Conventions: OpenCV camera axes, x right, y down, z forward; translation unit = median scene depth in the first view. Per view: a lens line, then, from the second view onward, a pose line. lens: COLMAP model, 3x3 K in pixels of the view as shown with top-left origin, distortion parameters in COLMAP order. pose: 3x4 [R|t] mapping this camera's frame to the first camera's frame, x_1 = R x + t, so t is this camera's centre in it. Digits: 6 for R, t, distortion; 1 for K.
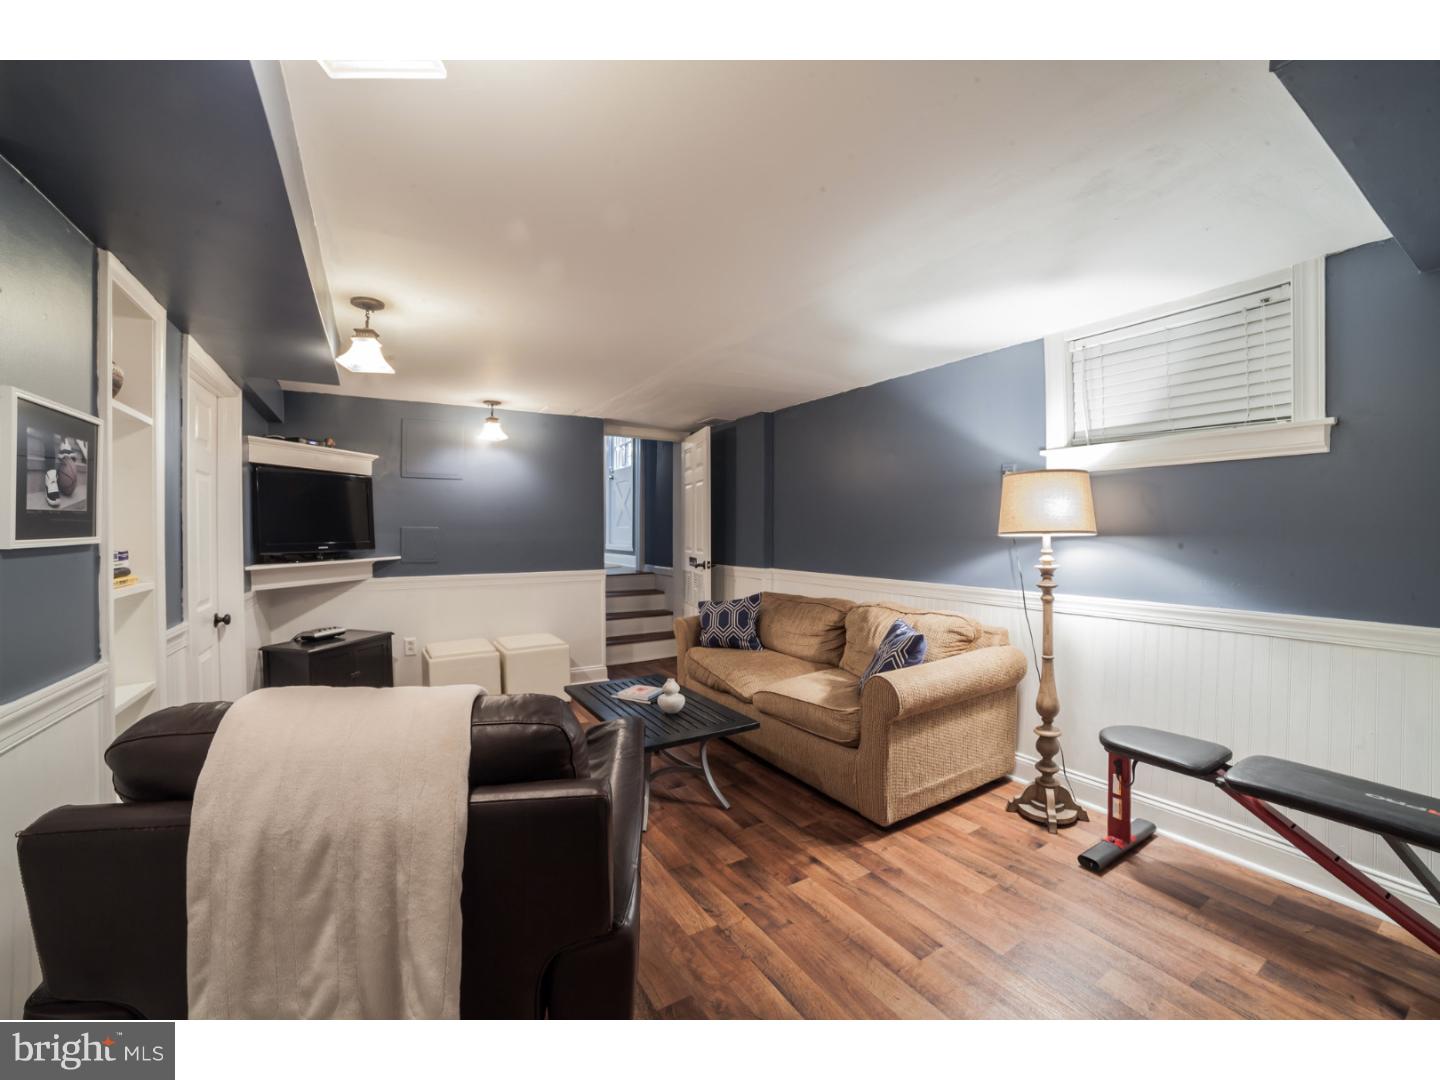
lens RADIAL K [[595.1, 0, 697.8], [0, 595.1, 534.0], [0, 0, 1]] dist [-0.056933, 0.000265]
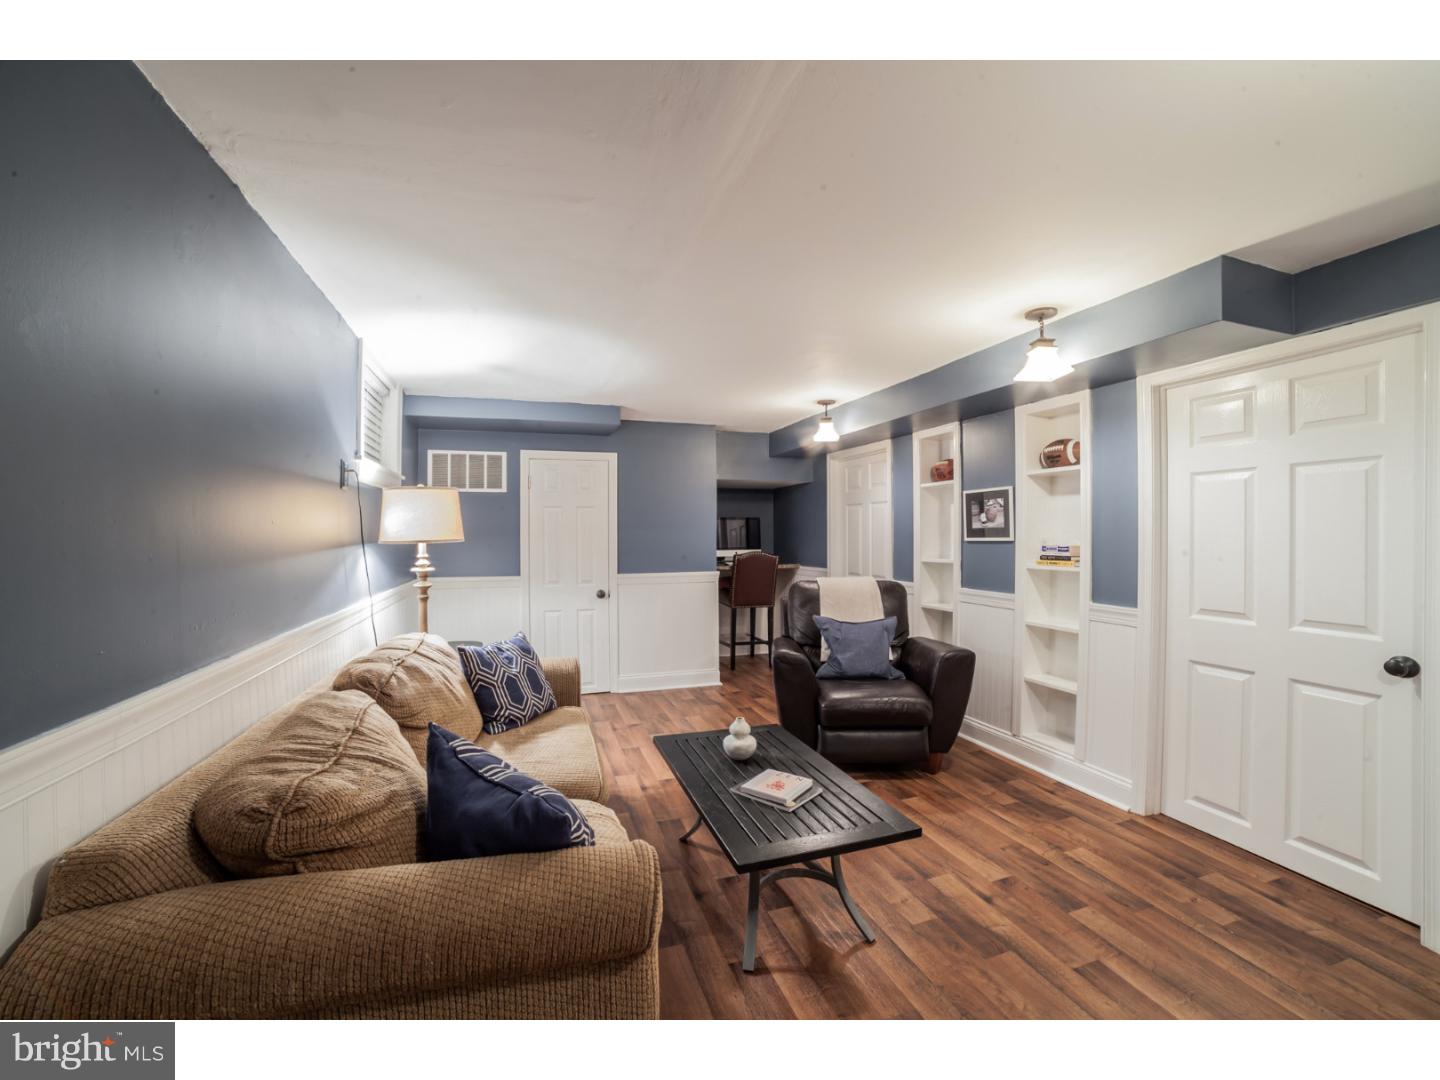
lens RADIAL K [[595.1, 0, 697.8], [0, 595.1, 534.0], [0, 0, 1]] dist [-0.056933, 0.000265]
pose [[-0.977374, 0.005886, 0.211435, -0.121883], [0.006584, 0.999975, 0.002597, -0.009241], [-0.211414, 0.003930, -0.977389, 1.350608]]
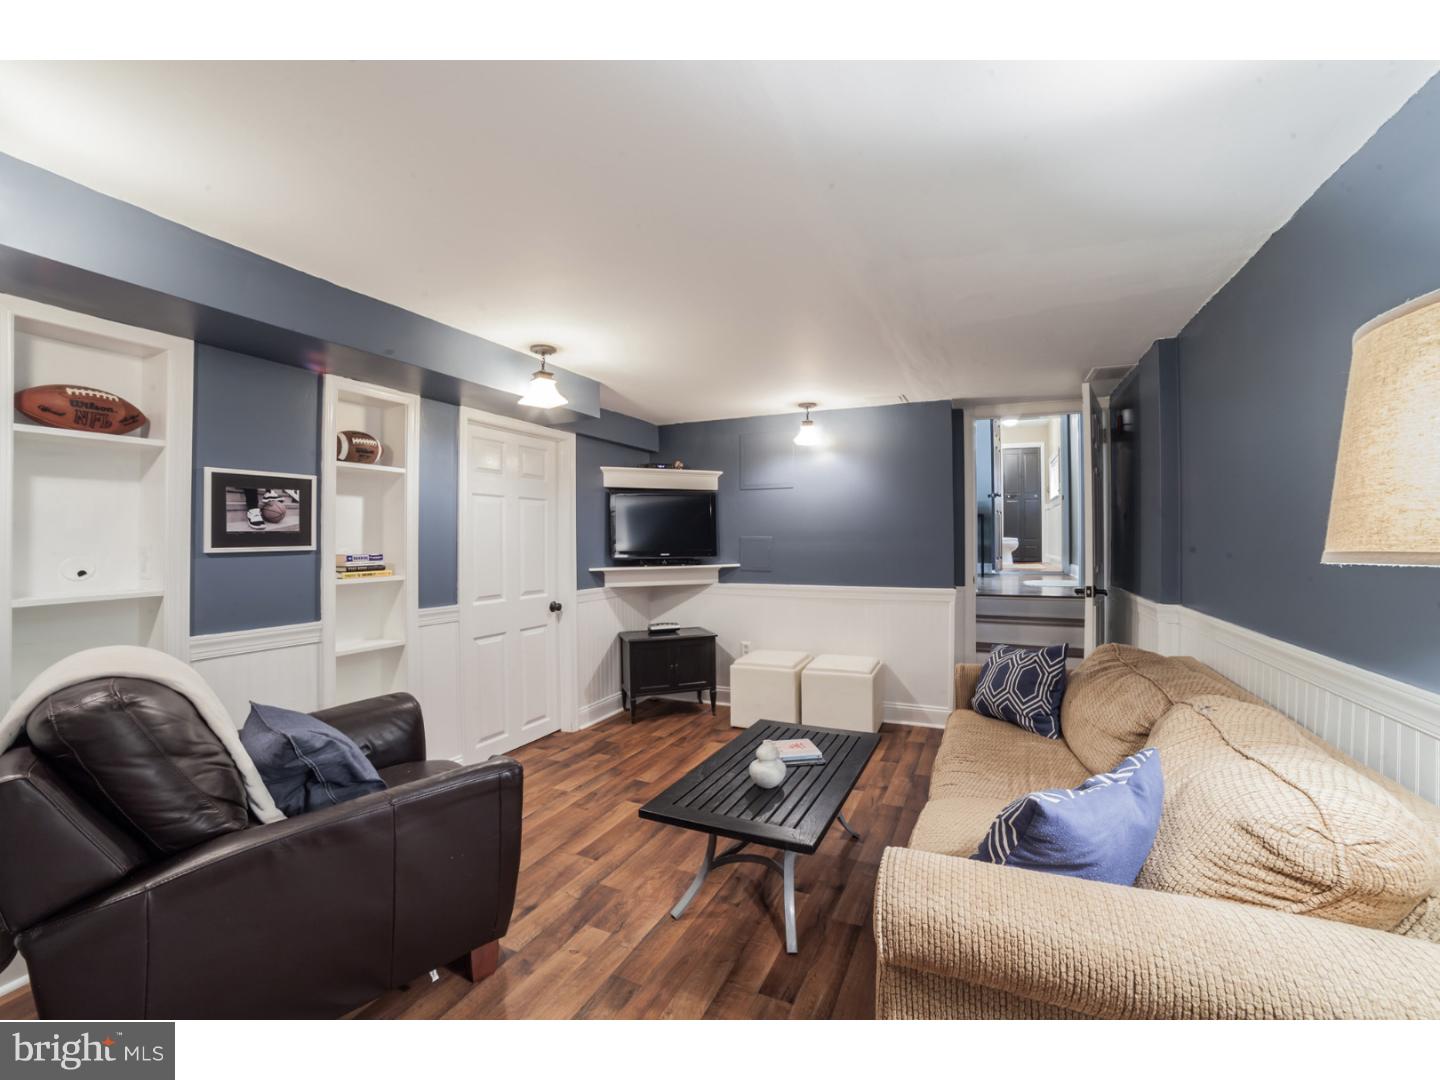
lens RADIAL K [[595.1, 0, 697.8], [0, 595.1, 534.0], [0, 0, 1]] dist [-0.056933, 0.000265]
pose [[0.560427, -0.007738, -0.828167, 0.387963], [-0.002124, 0.999940, -0.010781, -0.005281], [0.828201, 0.007801, 0.560377, 0.364274]]
